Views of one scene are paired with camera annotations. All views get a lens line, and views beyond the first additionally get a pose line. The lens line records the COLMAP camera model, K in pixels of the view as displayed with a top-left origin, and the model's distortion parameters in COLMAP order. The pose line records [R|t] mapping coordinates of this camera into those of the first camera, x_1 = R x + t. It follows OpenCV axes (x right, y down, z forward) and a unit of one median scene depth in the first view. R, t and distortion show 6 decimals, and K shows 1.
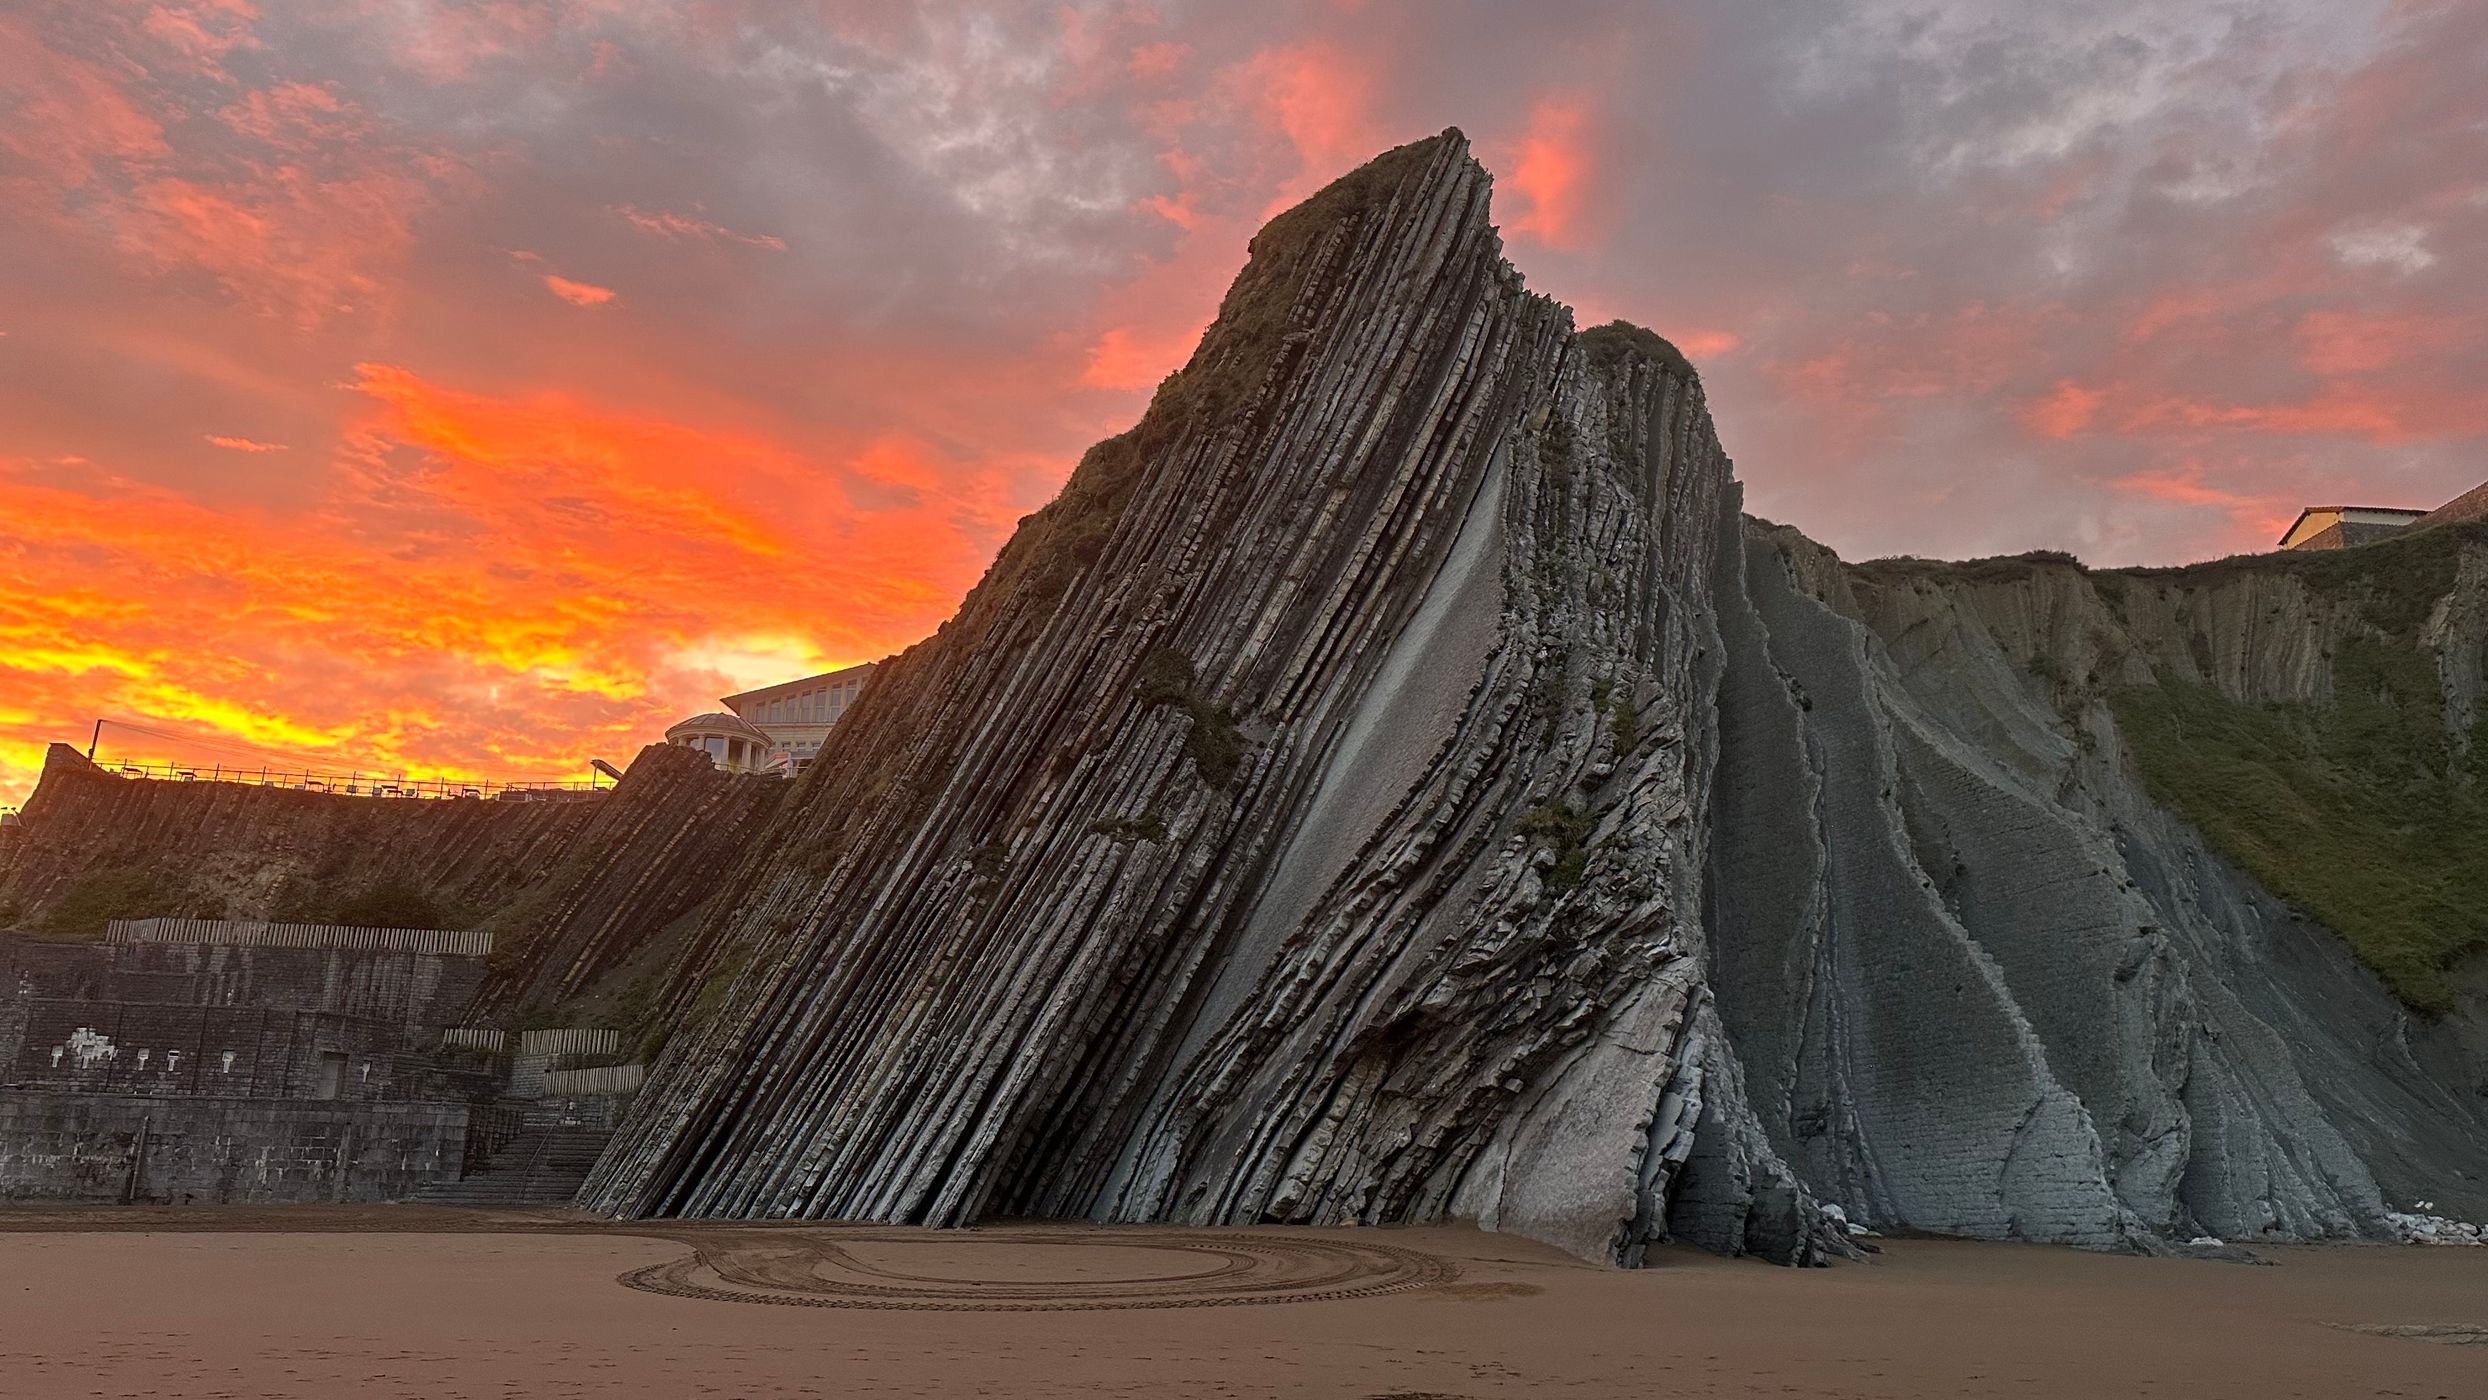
lens RADIAL K [[1754.2, 0, 1244.0], [0, 1754.2, 700.0], [0, 0, 1]] dist [0.022658, -0.006766]
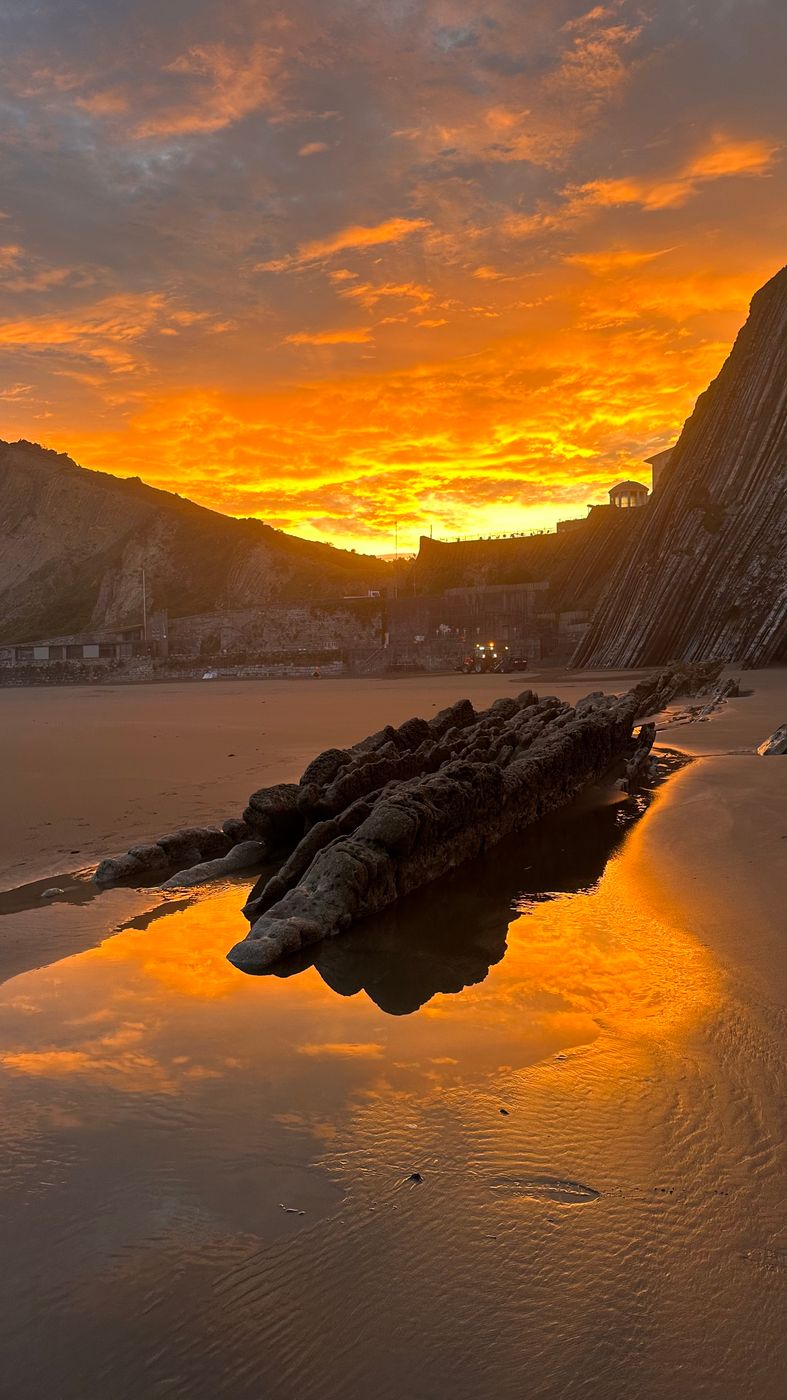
lens RADIAL K [[987.1, 0, 393.5], [0, 987.1, 700.0], [0, 0, 1]] dist [0.022658, -0.006766]
pose [[0.790930, -0.019144, -0.611608, 0.541454], [0.210048, 0.947272, 0.241983, -0.192621], [0.574726, -0.319859, 0.753247, -0.682435]]
